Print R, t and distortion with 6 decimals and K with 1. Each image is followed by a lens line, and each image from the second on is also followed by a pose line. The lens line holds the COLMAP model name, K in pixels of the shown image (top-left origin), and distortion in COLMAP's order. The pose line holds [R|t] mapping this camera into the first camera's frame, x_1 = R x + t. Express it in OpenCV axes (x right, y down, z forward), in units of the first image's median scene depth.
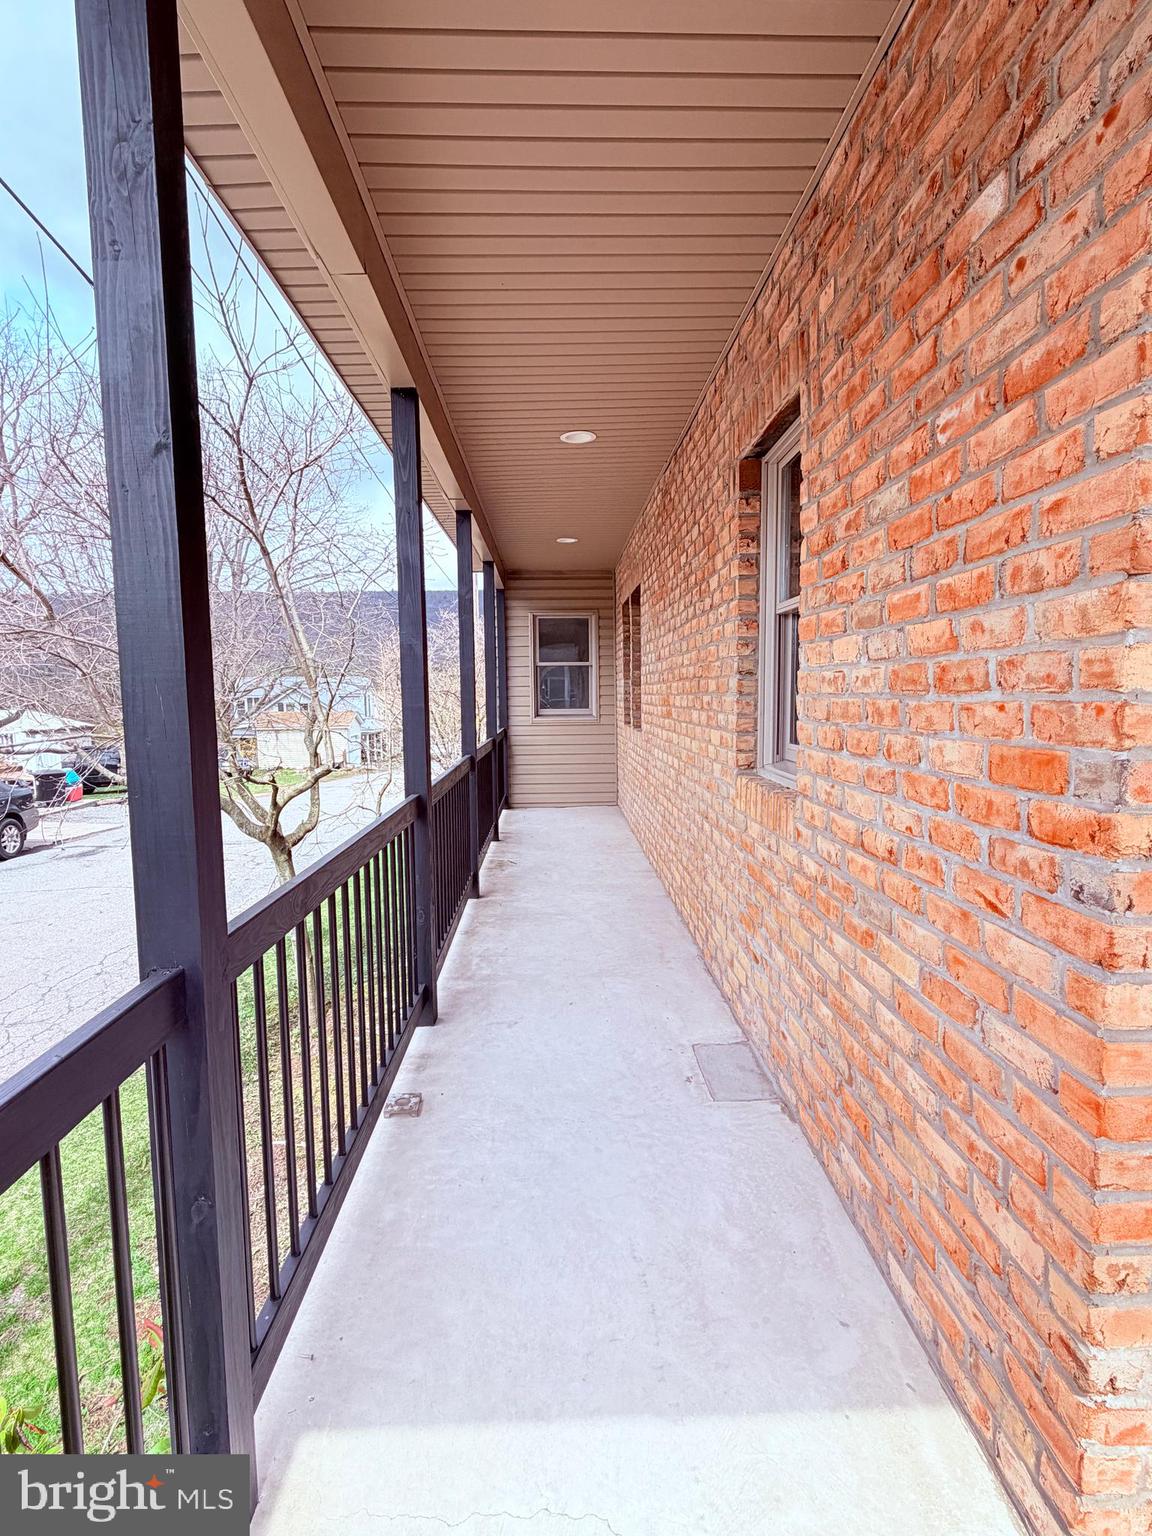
lens RADIAL K [[766.9, 0, 573.1], [0, 766.9, 767.0], [0, 0, 1]] dist [0.002003, -0.000024]
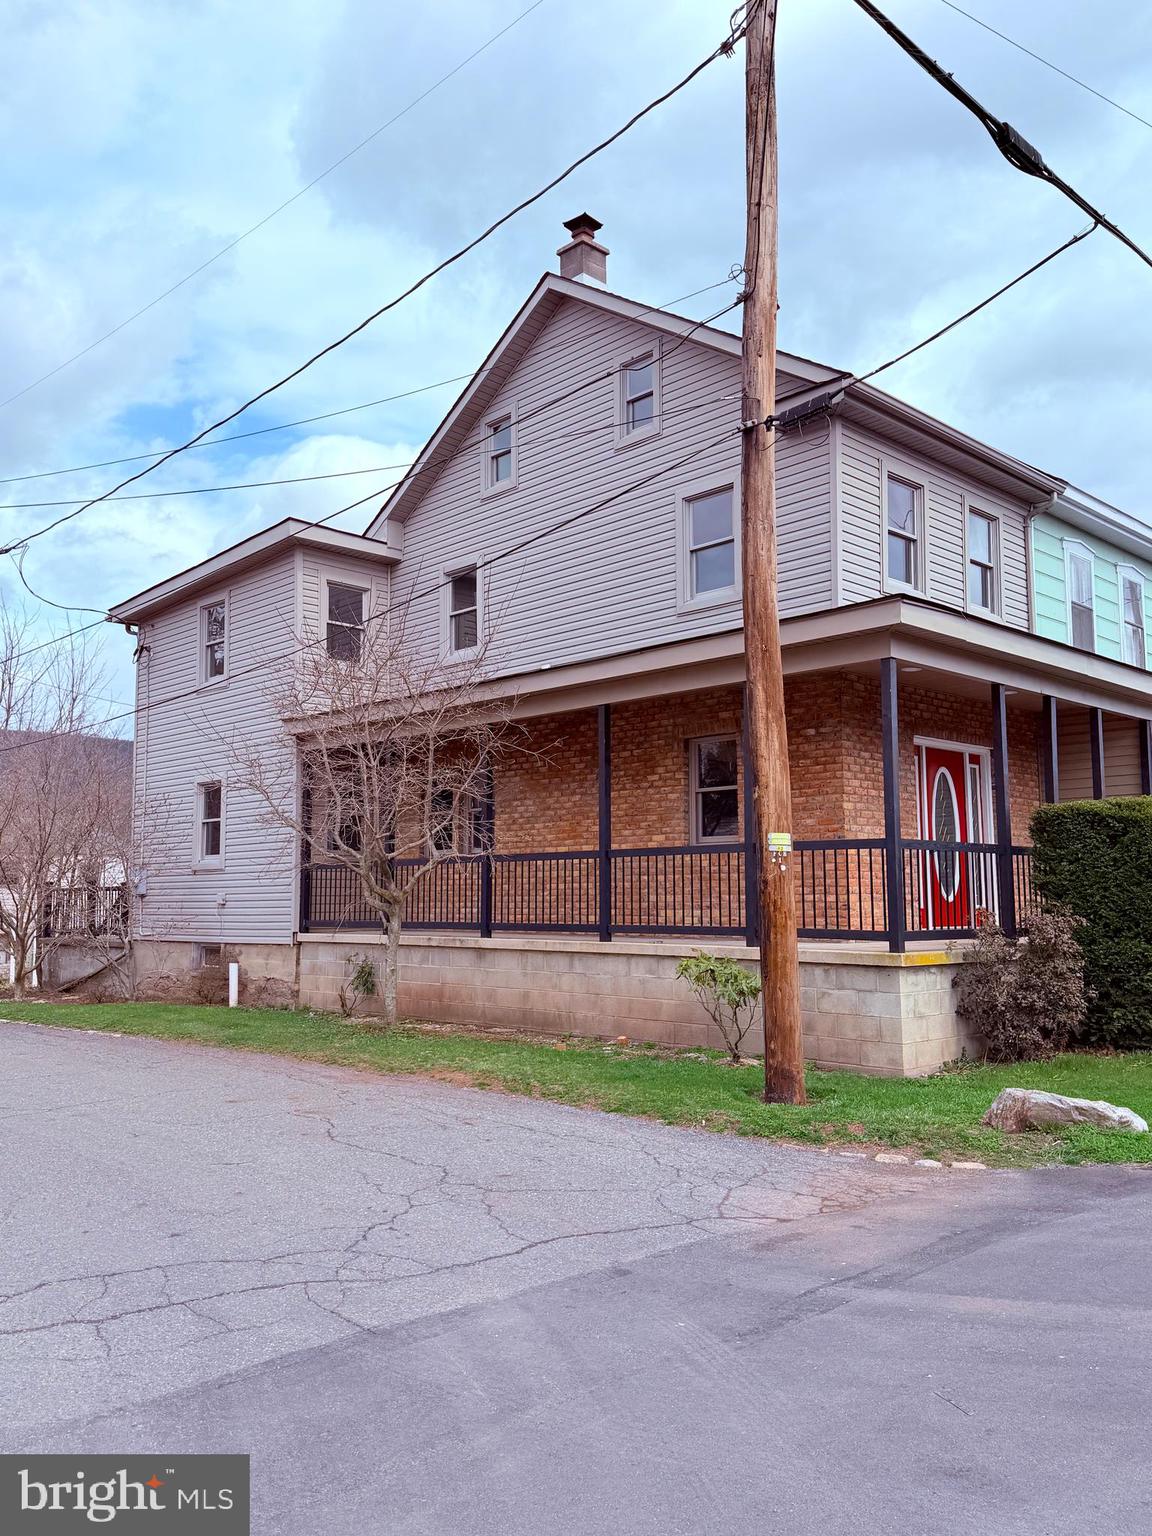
lens RADIAL K [[1235.7, 0, 571.4], [0, 1235.7, 766.6], [0, 0, 1]] dist [0.018689, -0.027612]
pose [[0.737938, 0.084149, 0.669602, -5.205936], [0.058032, 0.980609, -0.187188, 0.893369], [-0.672369, 0.176991, 0.718745, -3.322662]]
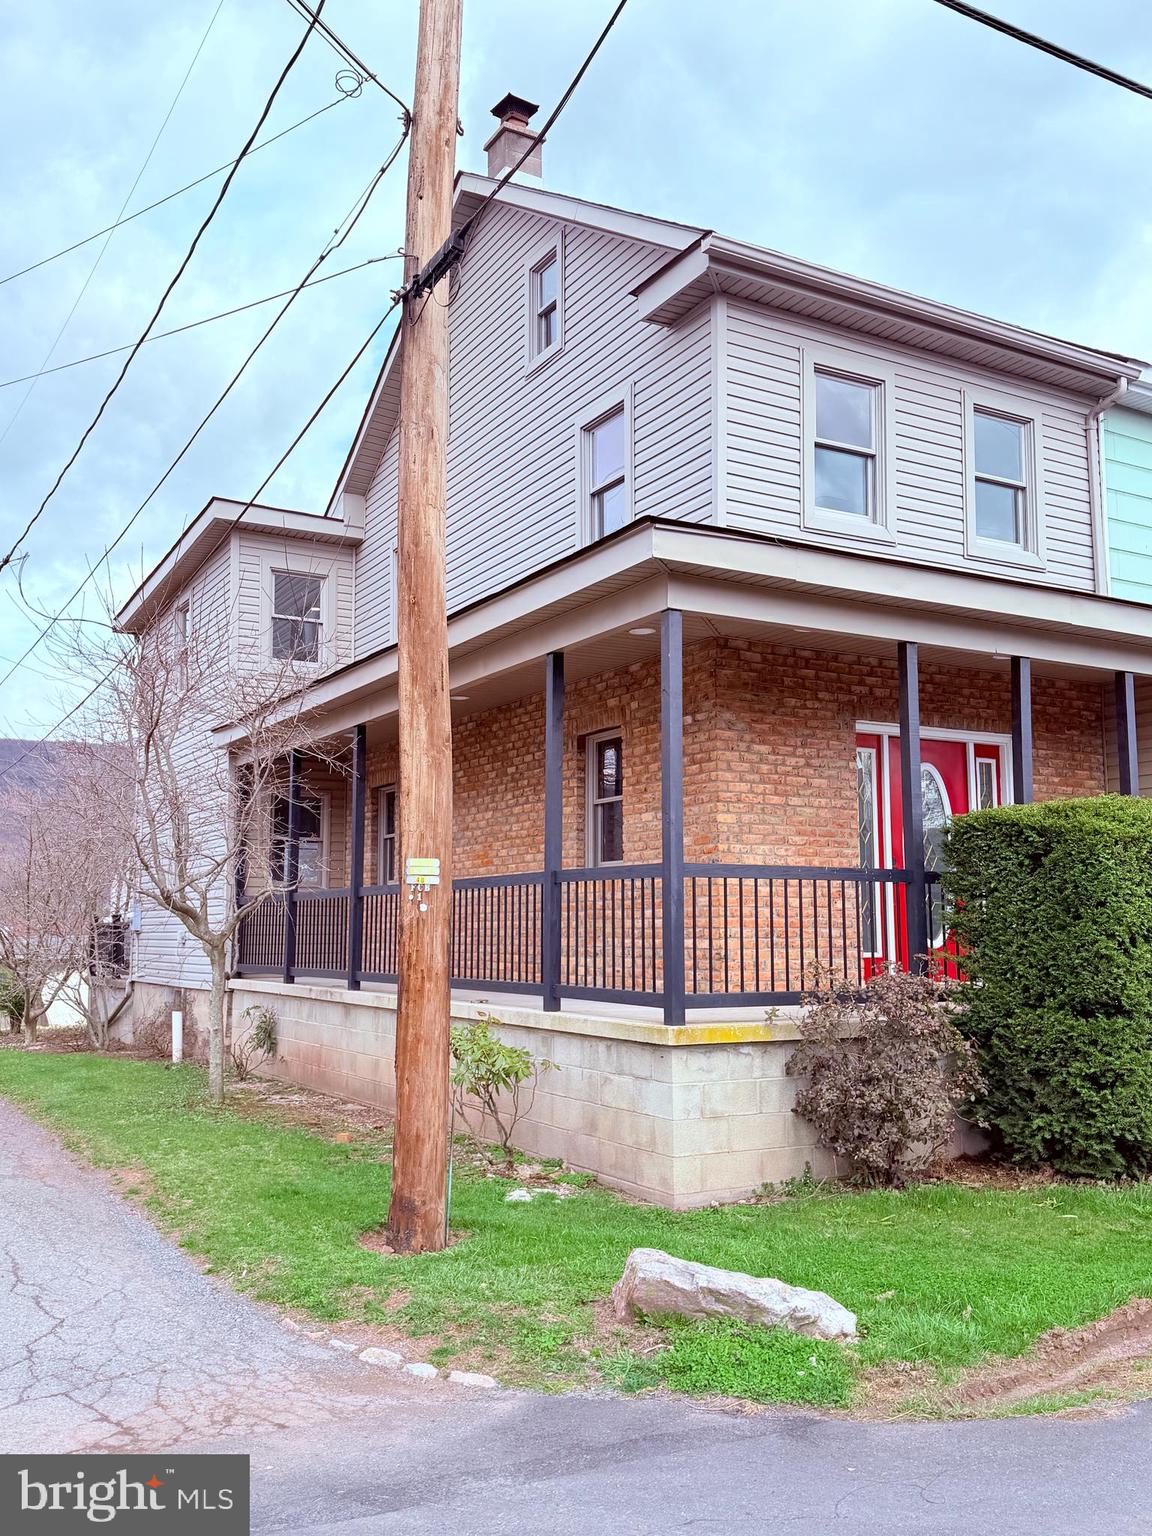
lens RADIAL K [[1335.9, 0, 582.7], [0, 1335.9, 775.8], [0, 0, 1]] dist [0.031951, -0.060335]
pose [[0.880687, 0.067283, 0.468897, -2.592590], [0.034606, 0.978078, -0.205343, 0.842039], [-0.472434, 0.197069, 0.859052, -3.813309]]
